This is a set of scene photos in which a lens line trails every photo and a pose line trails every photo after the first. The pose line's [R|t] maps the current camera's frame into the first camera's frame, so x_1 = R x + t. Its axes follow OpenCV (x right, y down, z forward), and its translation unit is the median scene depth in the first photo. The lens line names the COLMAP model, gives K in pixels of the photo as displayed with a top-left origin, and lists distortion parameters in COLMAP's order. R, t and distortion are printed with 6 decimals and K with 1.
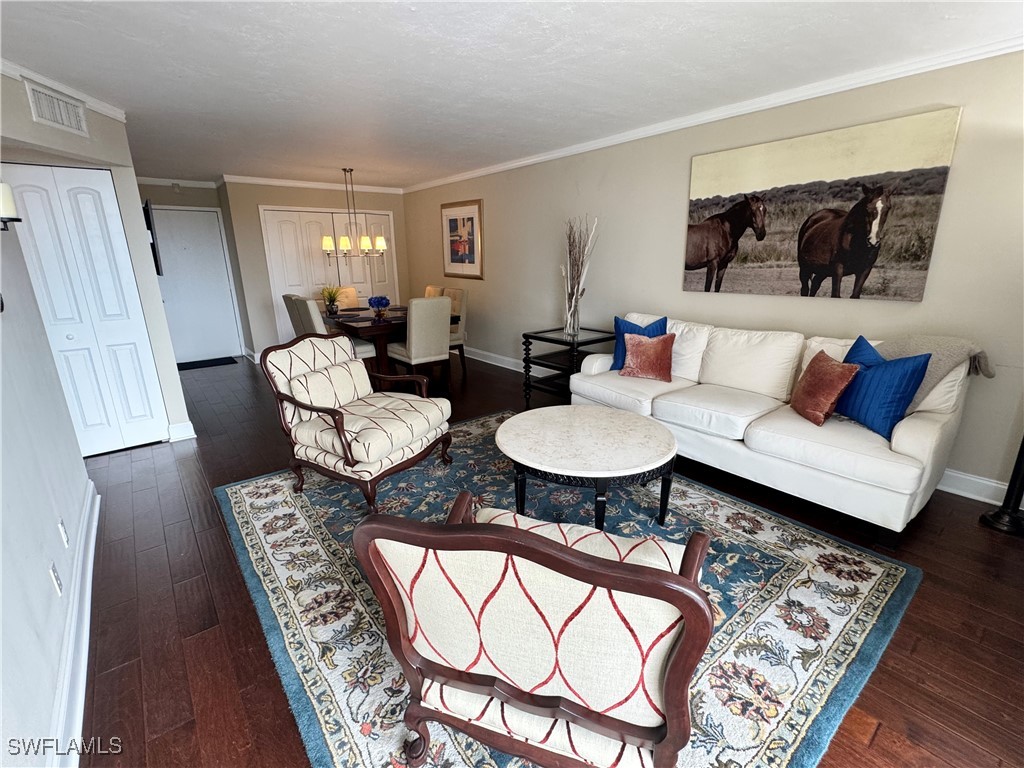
lens RADIAL K [[460.0, 0, 511.2], [0, 460.0, 383.4], [0, 0, 1]] dist [-0.001480, -0.000384]
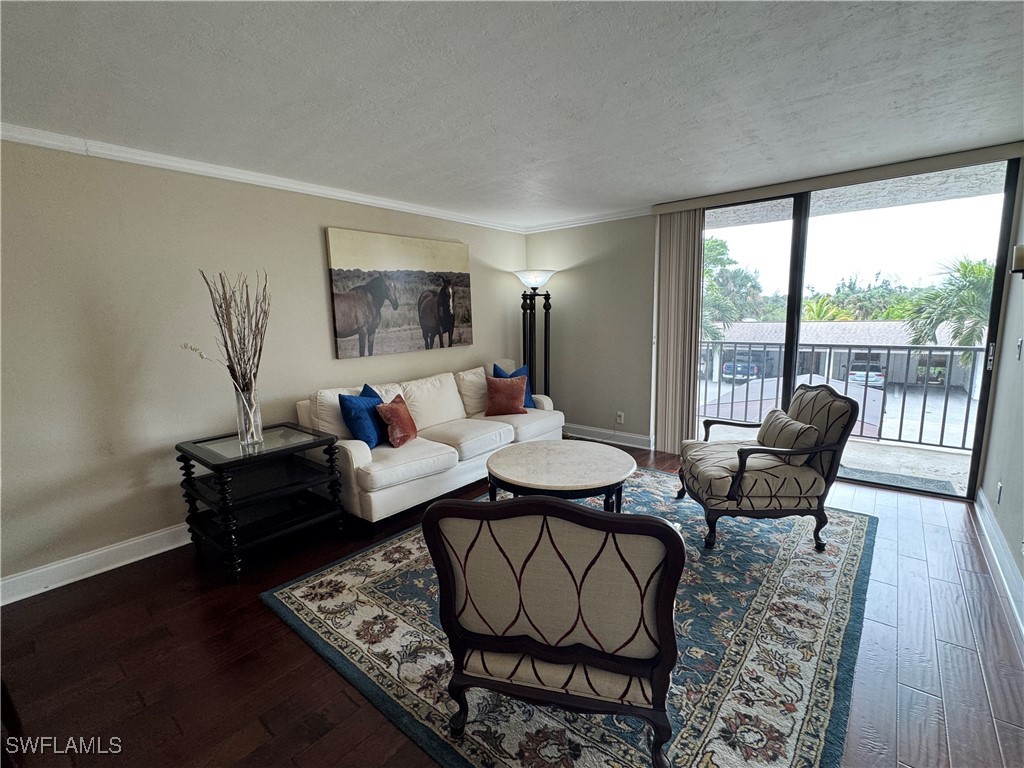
lens RADIAL K [[460.0, 0, 511.2], [0, 460.0, 383.4], [0, 0, 1]] dist [-0.001480, -0.000384]
pose [[-0.185969, -0.128615, 0.974102, -0.887599], [0.294766, 0.938429, 0.180179, -0.306503], [-0.937298, 0.320640, -0.136608, 1.122702]]
